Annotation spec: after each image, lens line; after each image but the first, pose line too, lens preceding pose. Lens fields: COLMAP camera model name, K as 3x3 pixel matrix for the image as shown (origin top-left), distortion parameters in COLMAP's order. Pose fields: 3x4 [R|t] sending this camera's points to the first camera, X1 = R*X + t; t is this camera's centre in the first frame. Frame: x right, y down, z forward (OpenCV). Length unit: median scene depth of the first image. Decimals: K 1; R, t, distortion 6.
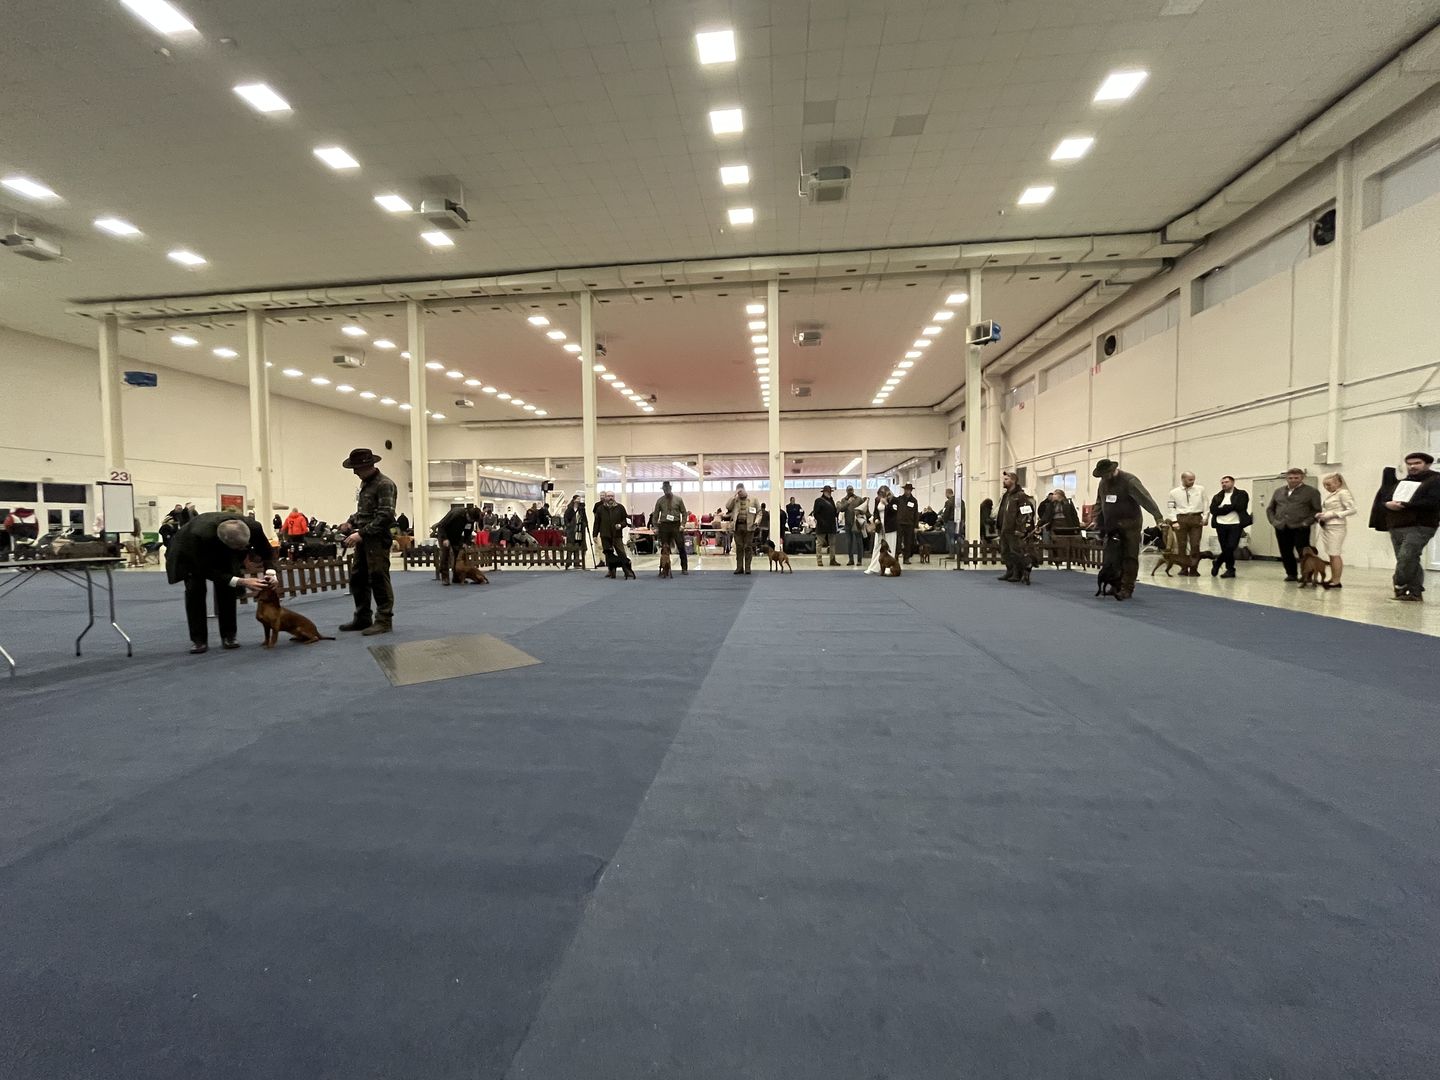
lens RADIAL K [[580.8, 0, 718.6], [0, 580.8, 543.5], [0, 0, 1]] dist [-0.006578, 0.000603]
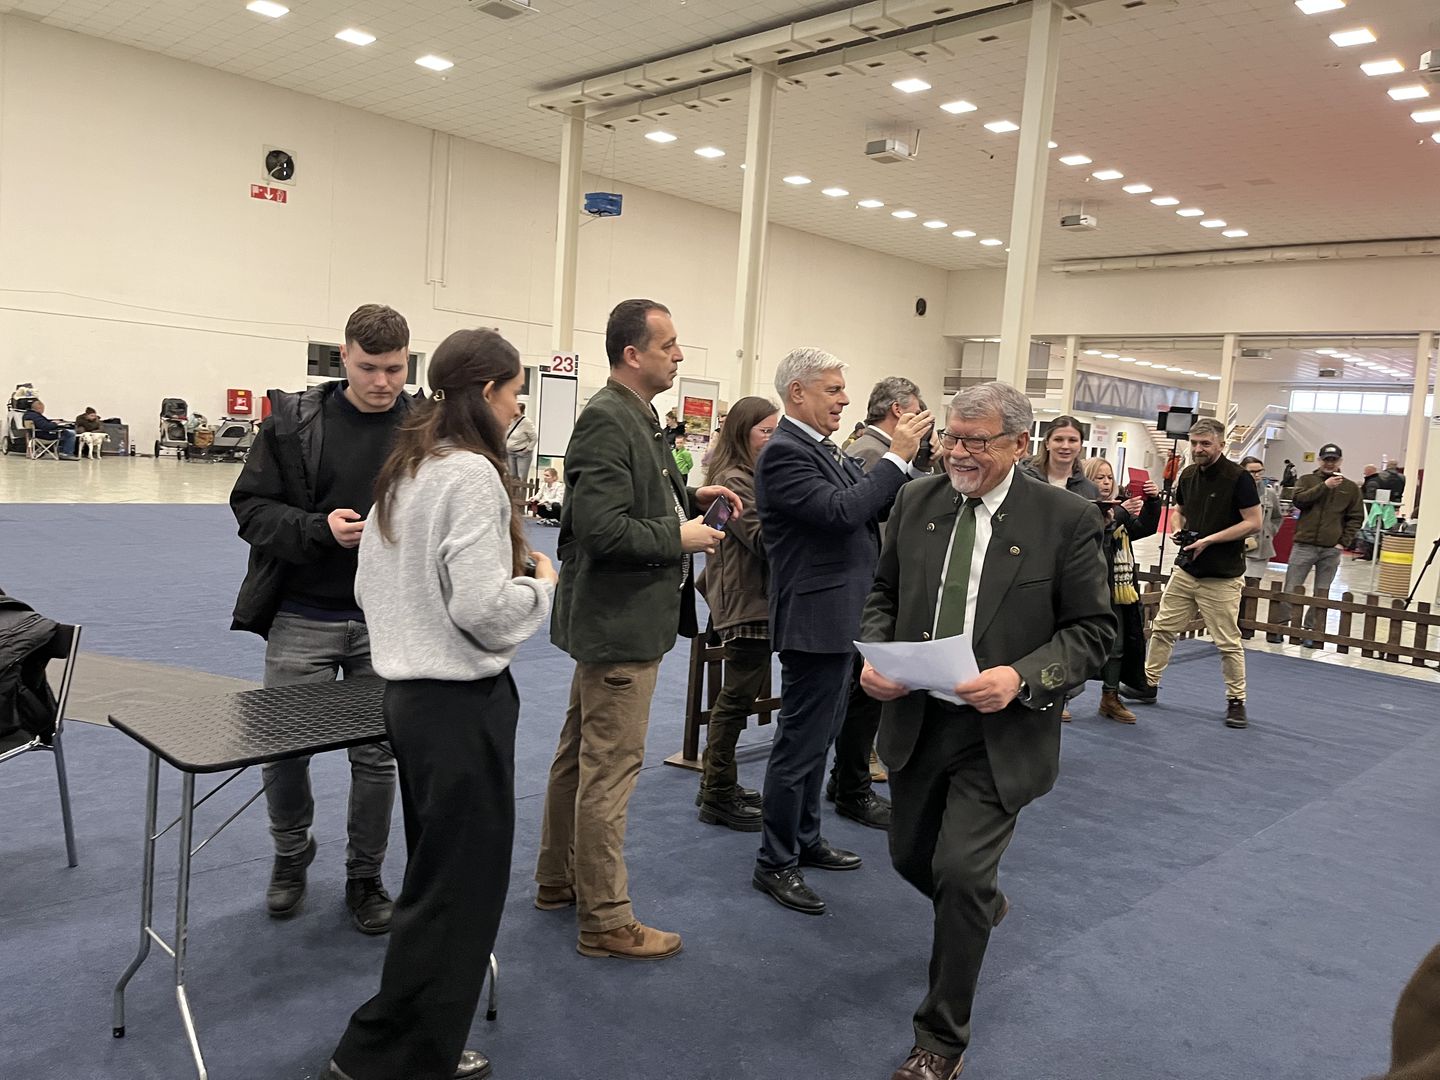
lens RADIAL K [[1092.0, 0, 709.9], [0, 1092.0, 527.8], [0, 0, 1]] dist [0.063214, -0.077651]
pose [[0.780134, 0.122320, -0.613537, -0.131753], [-0.102112, 0.992444, 0.068024, -0.027574], [0.617222, 0.009582, 0.786730, 0.132499]]
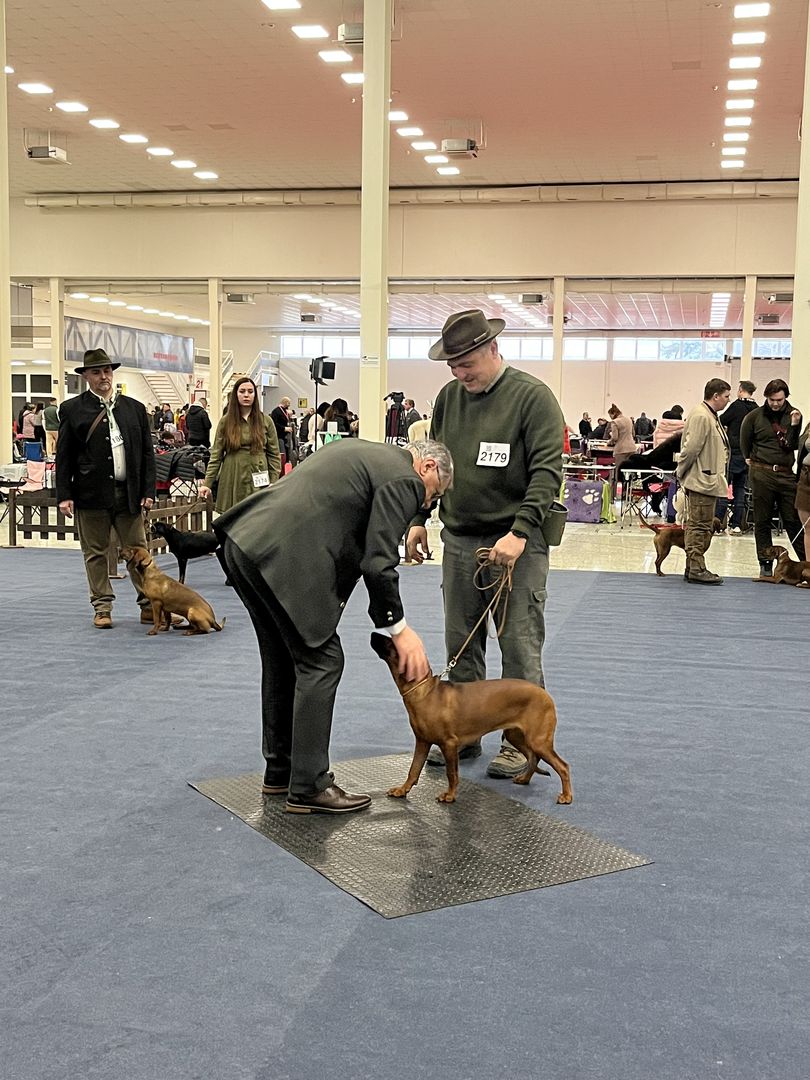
lens RADIAL K [[1301.3, 0, 413.4], [0, 1301.3, 547.1], [0, 0, 1]] dist [0.047117, 0.000000]
pose [[0.994659, 0.040308, -0.095023, -0.080444], [-0.034575, 0.997525, 0.061218, -0.016371], [0.097255, -0.057606, 0.993591, 0.006661]]
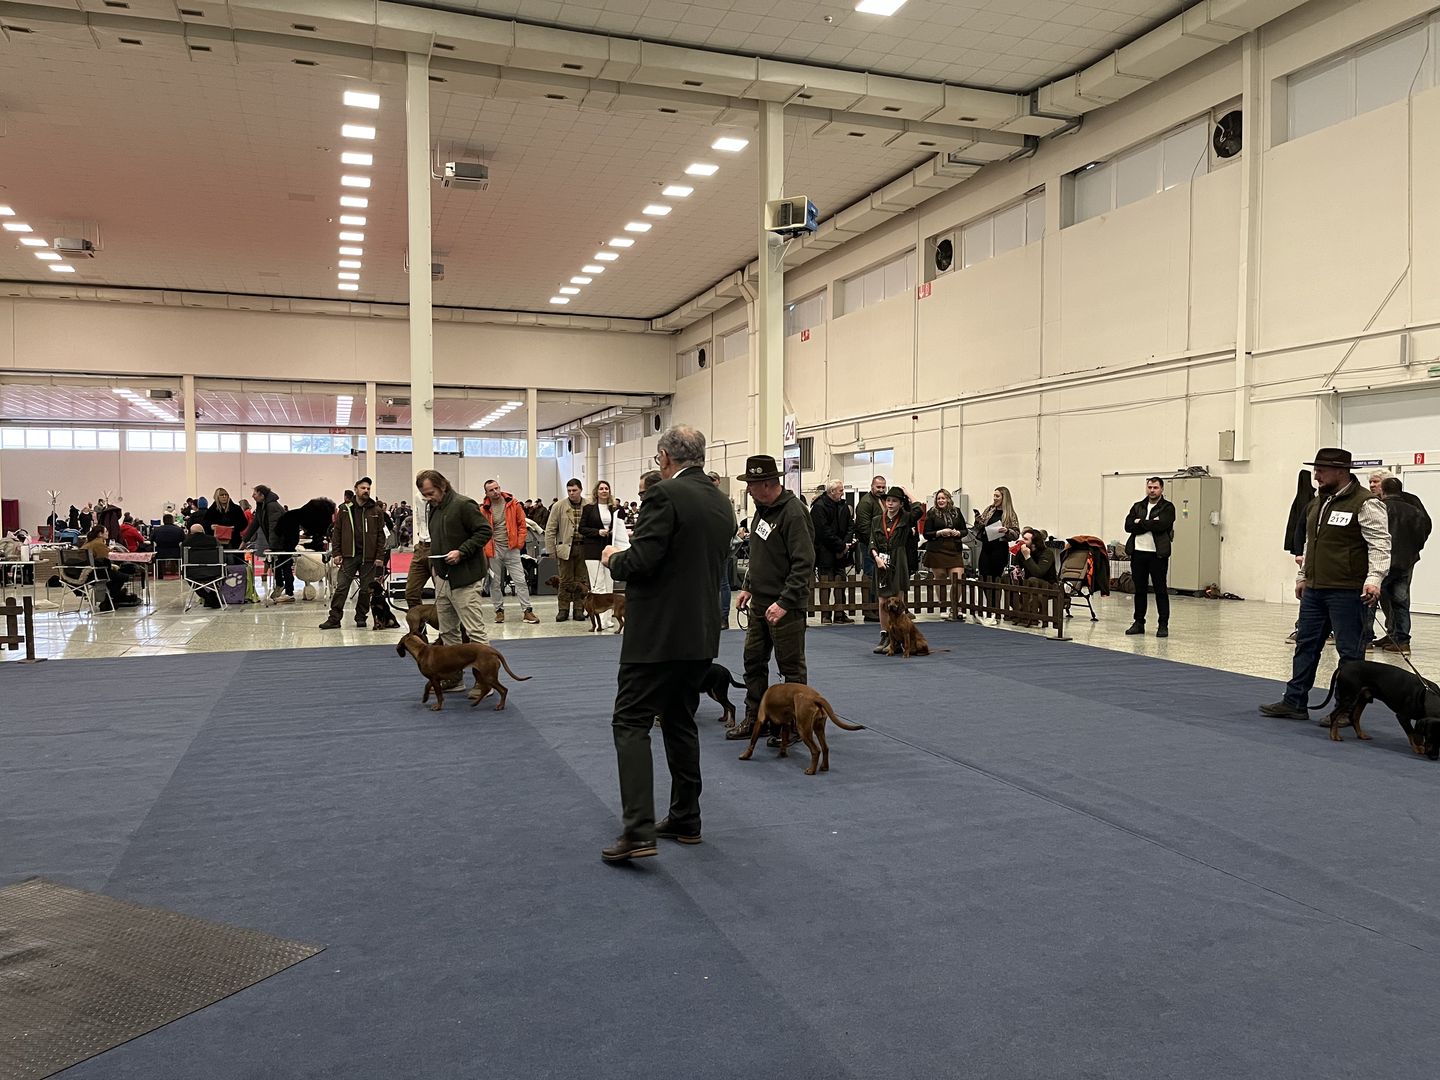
lens RADIAL K [[1092.0, 0, 722.7], [0, 1092.0, 541.2], [0, 0, 1]] dist [0.063214, -0.077651]
pose [[0.896733, -0.004199, 0.442553, -0.081177], [0.008910, 0.999924, -0.008567, -0.018248], [-0.442483, 0.011626, 0.896702, 0.024891]]
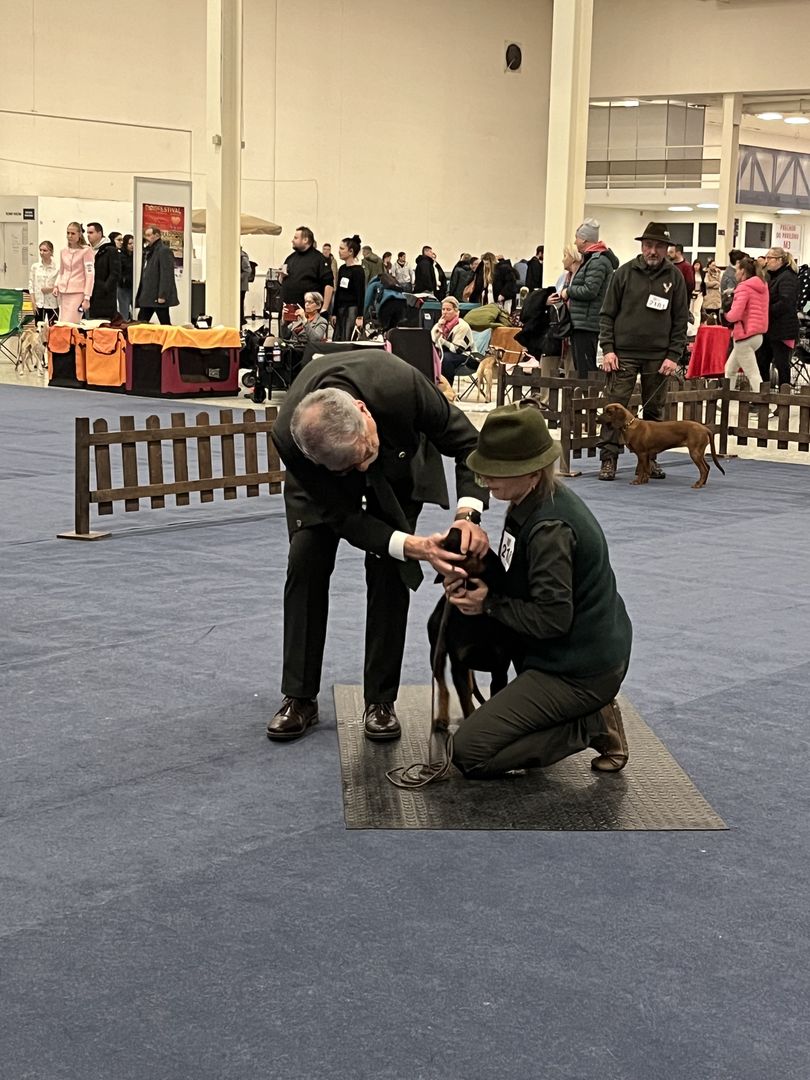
lens RADIAL K [[1761.1, 0, 429.1], [0, 1761.1, 535.5], [0, 0, 1]] dist [0.059344, 0.000000]
pose [[0.844145, 0.117054, -0.523180, 0.016696], [-0.058544, 0.990164, 0.127074, -0.018713], [0.532909, -0.076640, 0.842695, 0.005588]]
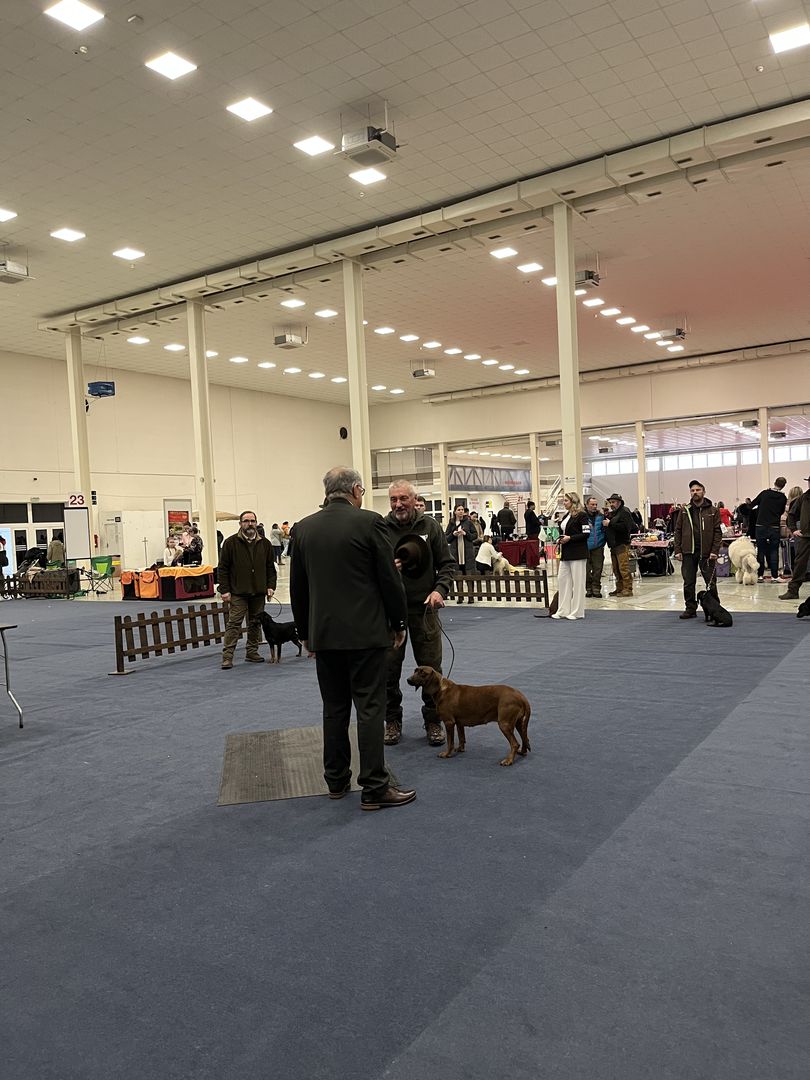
lens RADIAL K [[819.0, 0, 408.6], [0, 819.0, 549.4], [0, 0, 1]] dist [0.063214, -0.077651]
pose [[0.897084, -0.016658, -0.441546, 0.036595], [0.020673, 0.999777, 0.004282, -0.020266], [0.441376, -0.012969, 0.897229, 0.013111]]
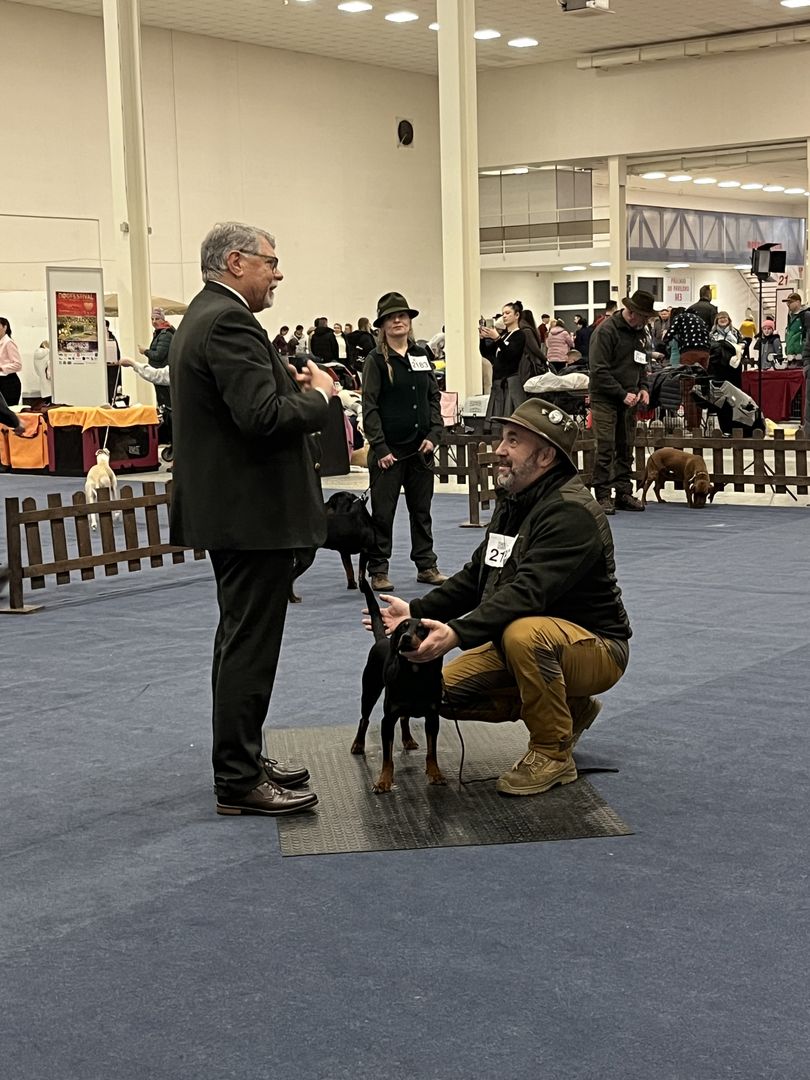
lens RADIAL K [[1721.7, 0, 407.2], [0, 1721.7, 534.3], [0, 0, 1]] dist [0.060183, 0.000000]
pose [[0.865676, 0.046579, -0.498433, 0.025423], [-0.001605, 0.995915, 0.090281, -0.018274], [0.500602, -0.077354, 0.862215, -0.005879]]
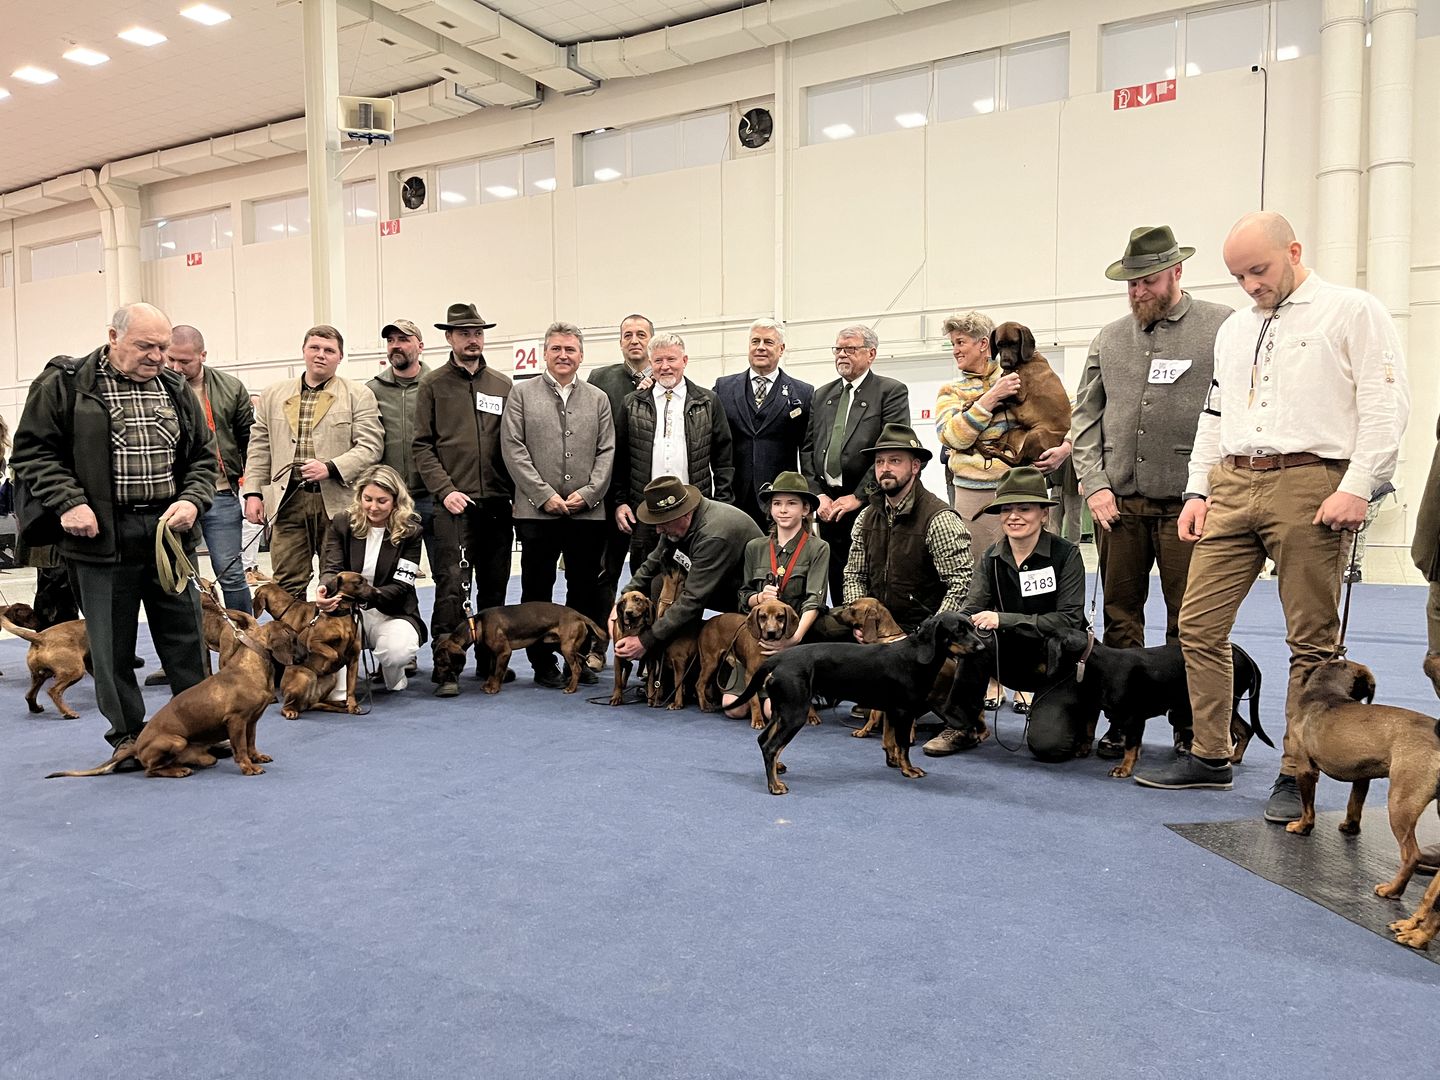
lens RADIAL K [[1092.0, 0, 717.9], [0, 1092.0, 541.6], [0, 0, 1]] dist [0.063214, -0.077651]
pose [[0.399580, -0.048474, 0.915416, -0.272995], [0.038655, 0.998604, 0.036006, -0.006506], [-0.915883, 0.020998, 0.400896, 0.258660]]
